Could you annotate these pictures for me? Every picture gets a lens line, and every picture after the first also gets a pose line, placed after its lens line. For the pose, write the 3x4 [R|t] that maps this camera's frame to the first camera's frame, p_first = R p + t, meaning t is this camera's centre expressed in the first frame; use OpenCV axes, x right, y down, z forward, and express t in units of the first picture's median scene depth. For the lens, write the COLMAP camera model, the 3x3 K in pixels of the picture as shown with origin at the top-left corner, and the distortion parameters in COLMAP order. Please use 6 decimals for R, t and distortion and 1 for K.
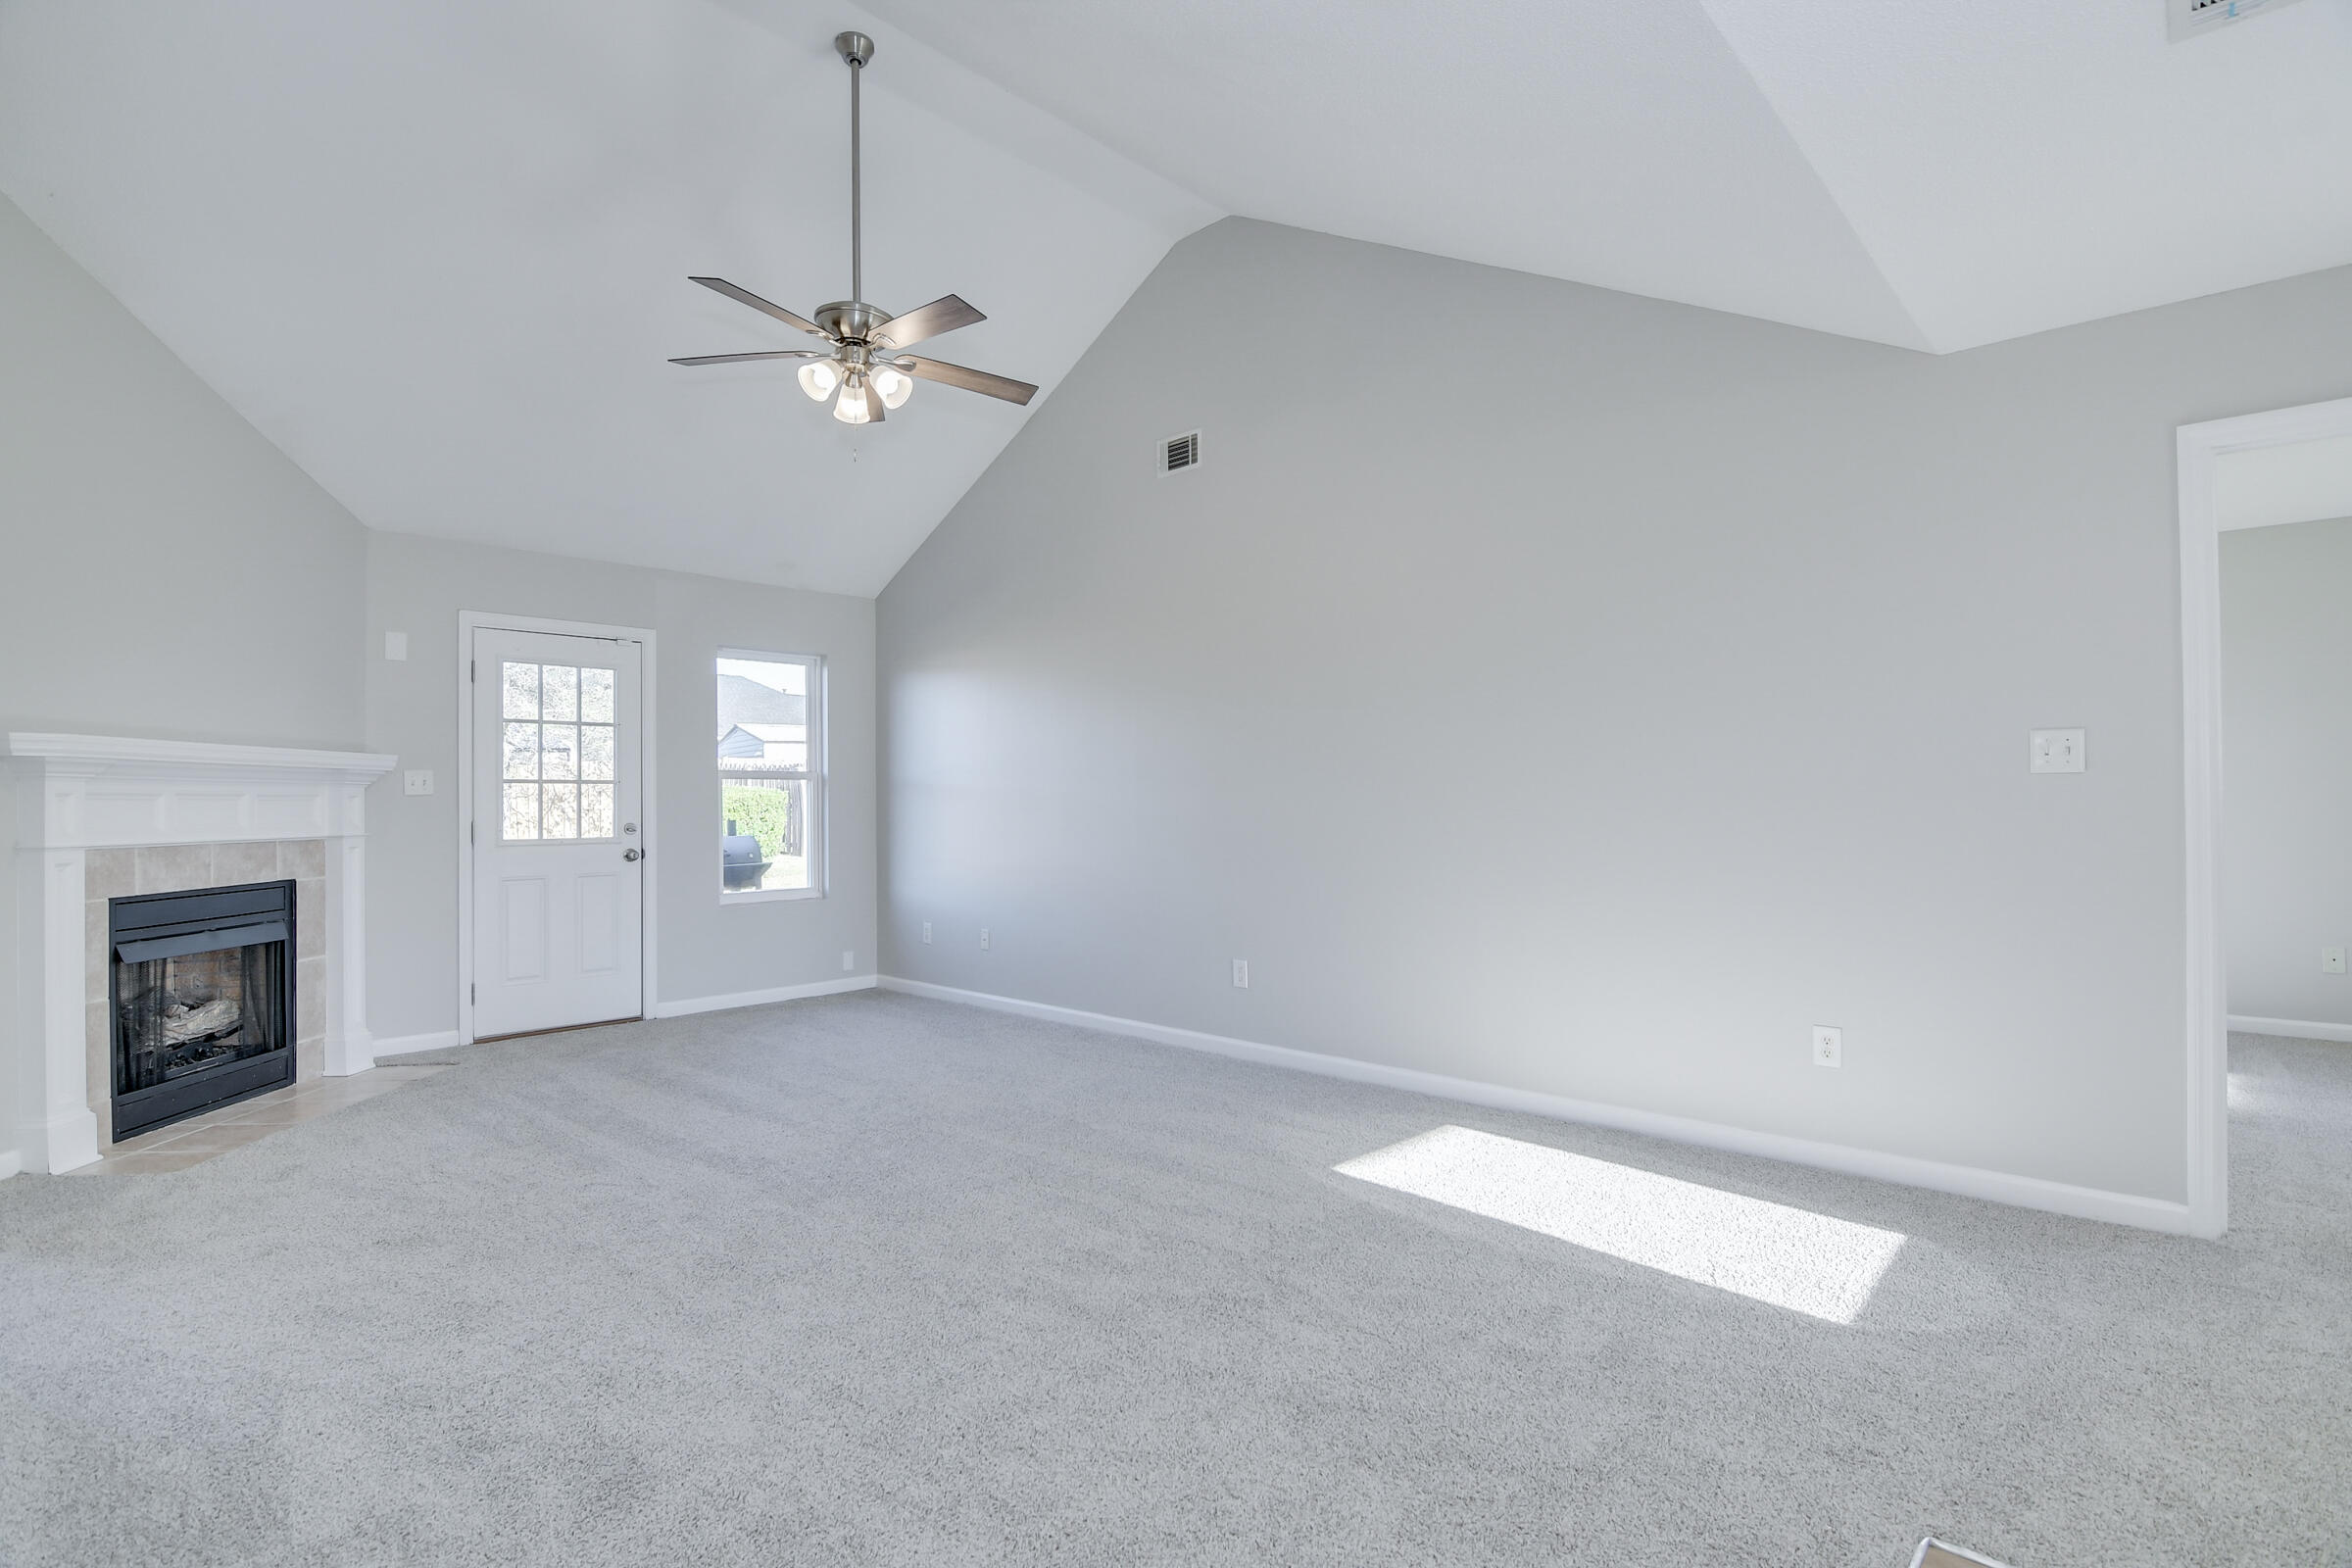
lens RADIAL K [[1139.0, 0, 1176.0], [0, 1139.0, 784.0], [0, 0, 1]] dist [-0.024760, -0.001341]
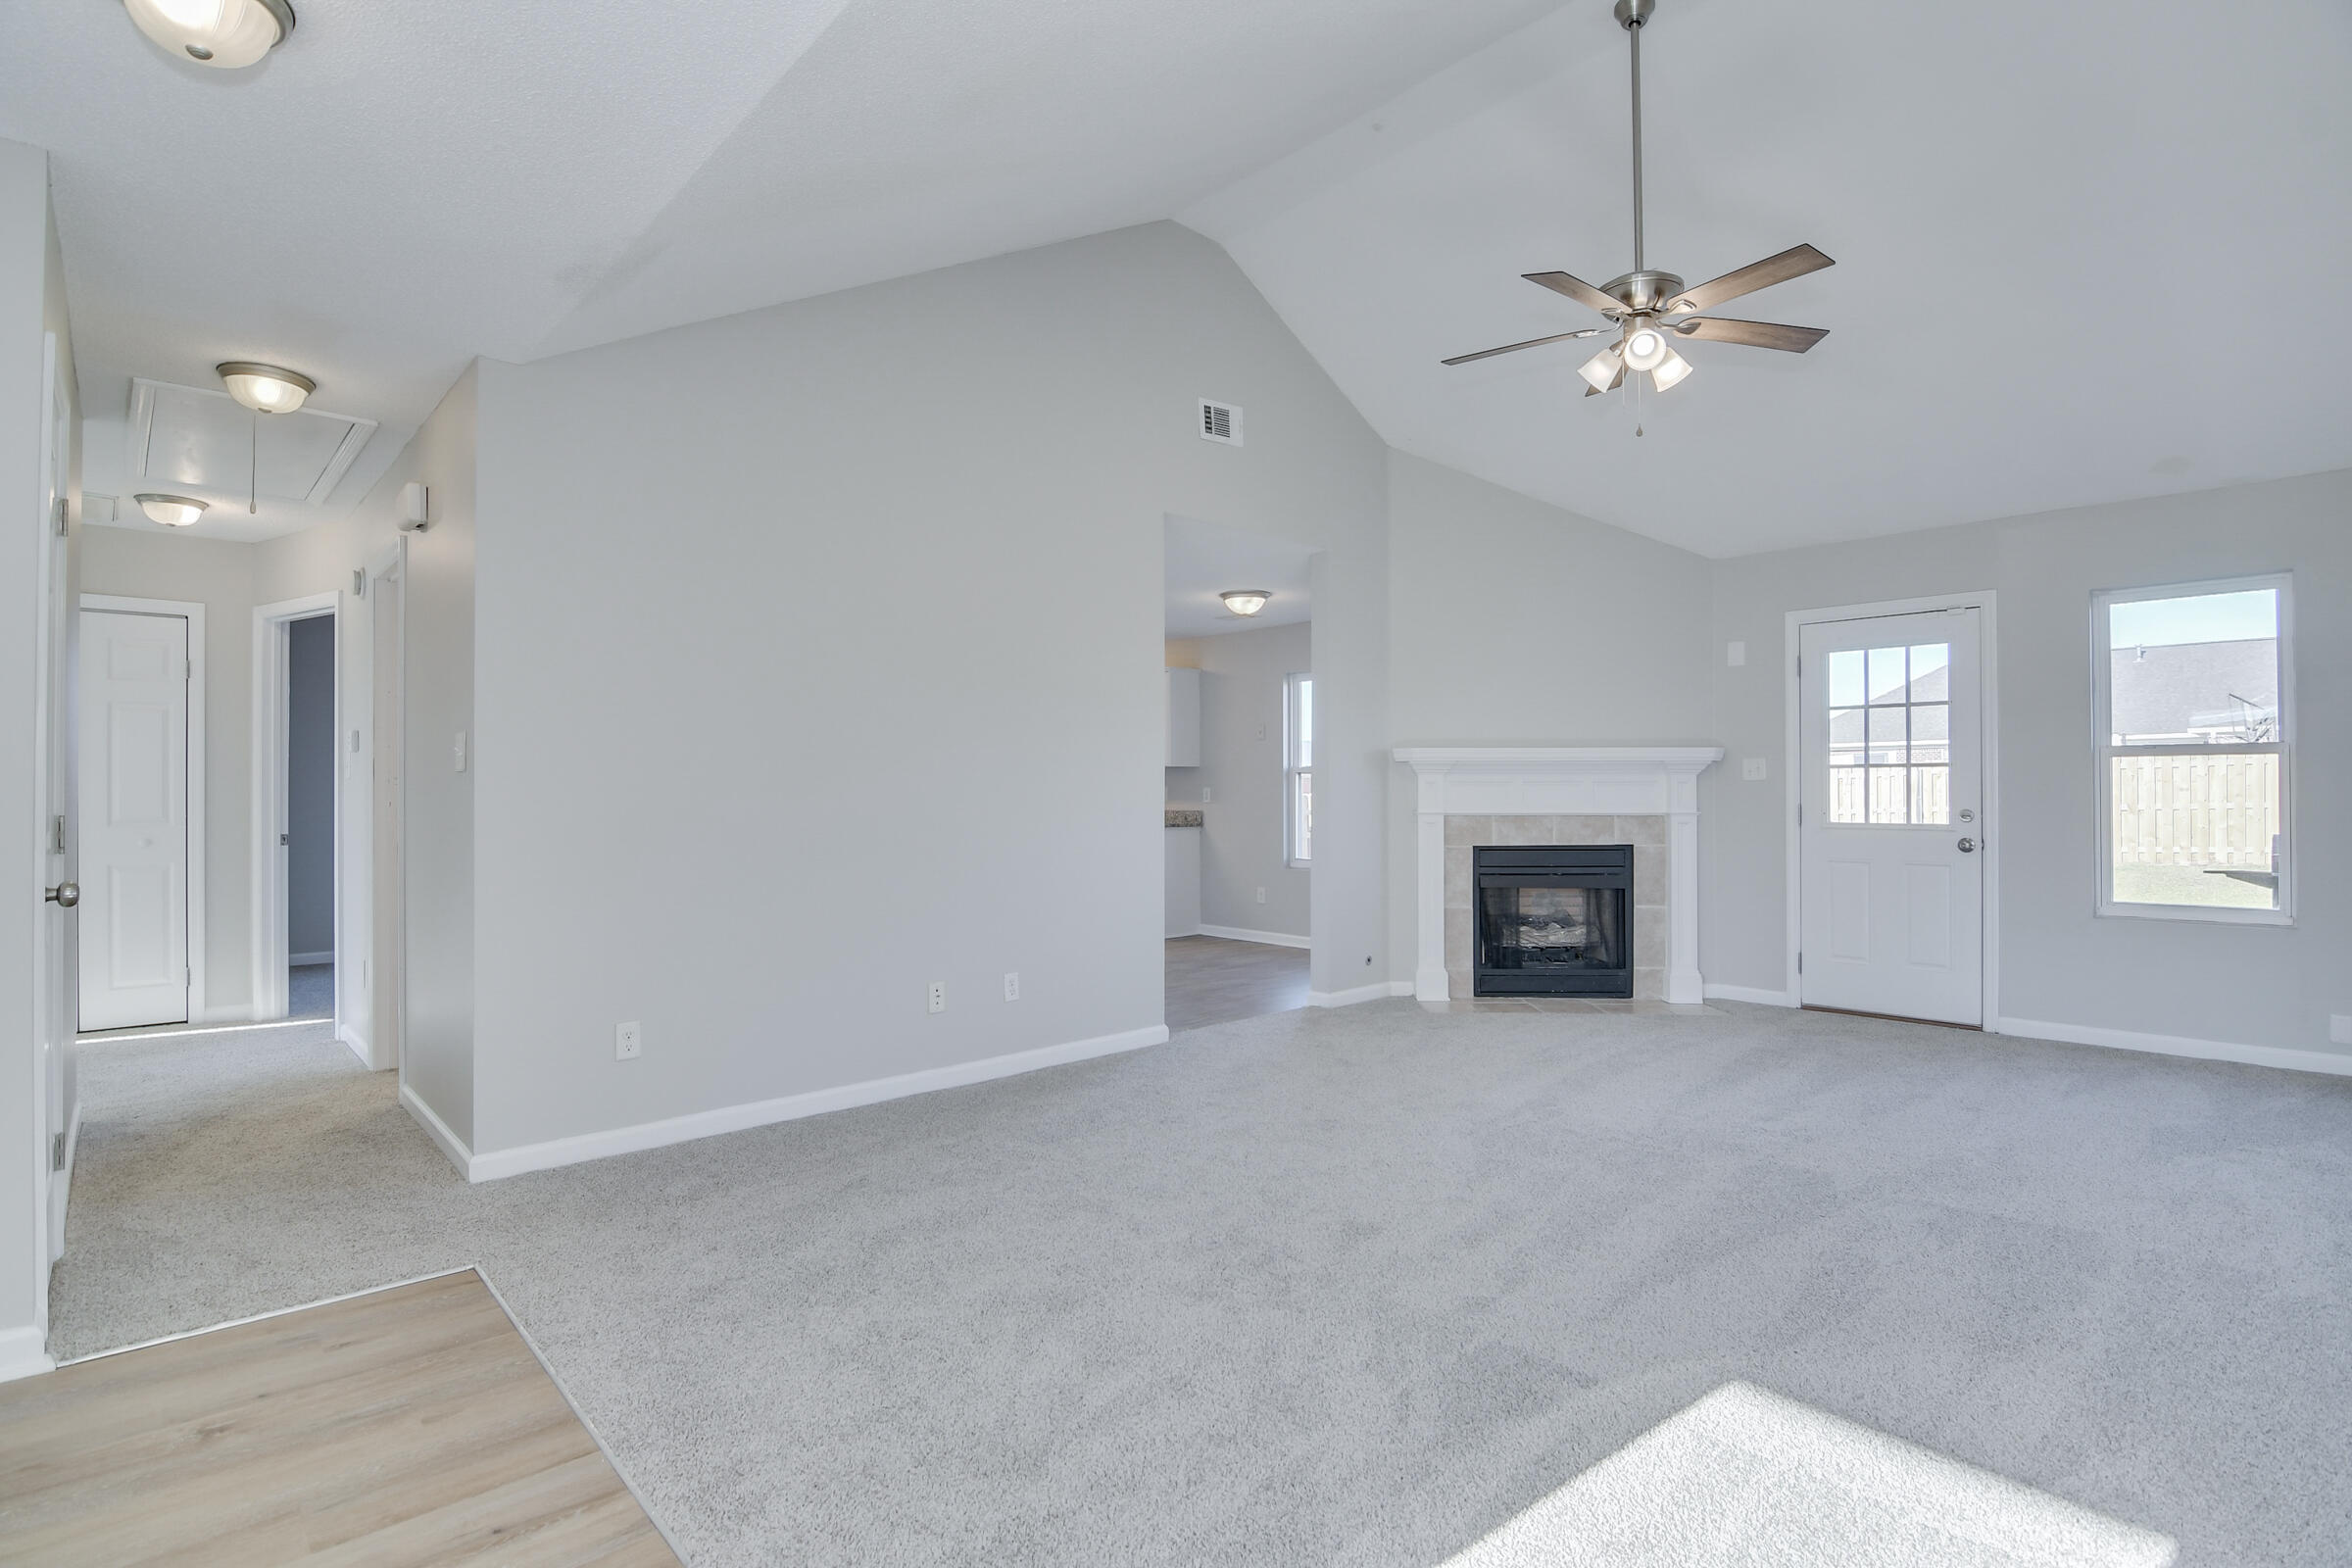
lens RADIAL K [[1139.0, 0, 1176.0], [0, 1139.0, 784.0], [0, 0, 1]] dist [-0.024760, -0.001341]
pose [[-0.089756, -0.000269, -0.995964, 0.593147], [0.017423, 0.999847, -0.001841, 0.005834], [0.995811, -0.017518, -0.089737, 0.572492]]
